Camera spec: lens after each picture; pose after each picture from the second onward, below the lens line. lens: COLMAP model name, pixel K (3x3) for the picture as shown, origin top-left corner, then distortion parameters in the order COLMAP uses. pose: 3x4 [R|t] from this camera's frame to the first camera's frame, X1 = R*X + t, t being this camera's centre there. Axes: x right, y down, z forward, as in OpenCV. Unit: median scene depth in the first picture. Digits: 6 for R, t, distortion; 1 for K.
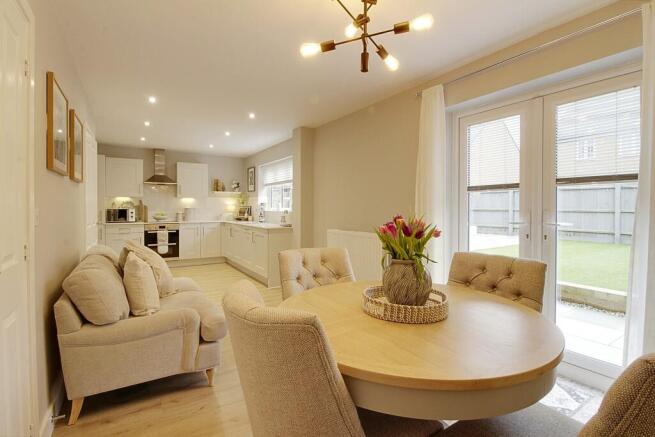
lens RADIAL K [[313.7, 0, 329.6], [0, 313.7, 212.0], [0, 0, 1]] dist [0.001772, -0.010803]
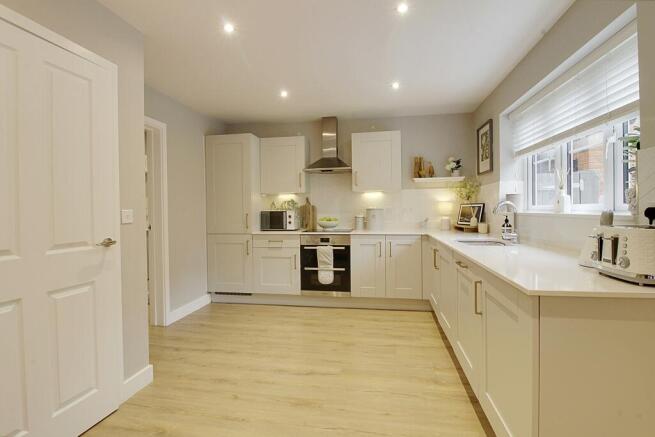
lens RADIAL K [[313.7, 0, 329.6], [0, 313.7, 212.0], [0, 0, 1]] dist [0.001772, -0.010803]
pose [[0.740162, -0.006658, -0.672396, -0.109798], [0.004795, 0.999978, -0.004623, -0.003557], [0.672412, 0.000198, 0.740177, 0.520309]]
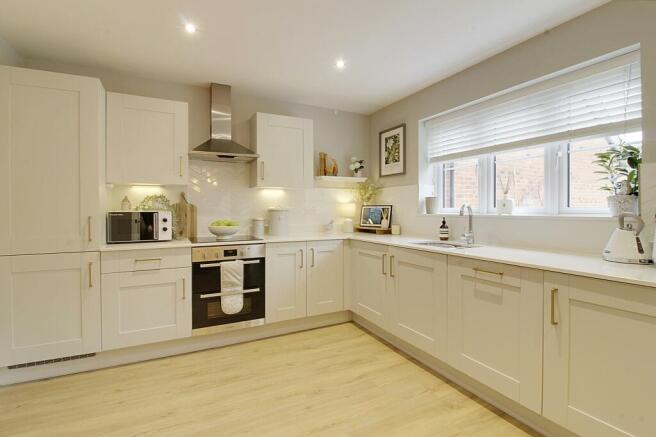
lens RADIAL K [[314.2, 0, 330.1], [0, 314.2, 211.9], [0, 0, 1]] dist [0.001772, -0.010803]
pose [[0.995858, -0.004355, -0.090821, -0.332721], [0.003934, 0.999981, -0.004816, -0.005741], [0.090840, 0.004439, 0.995856, 0.538673]]
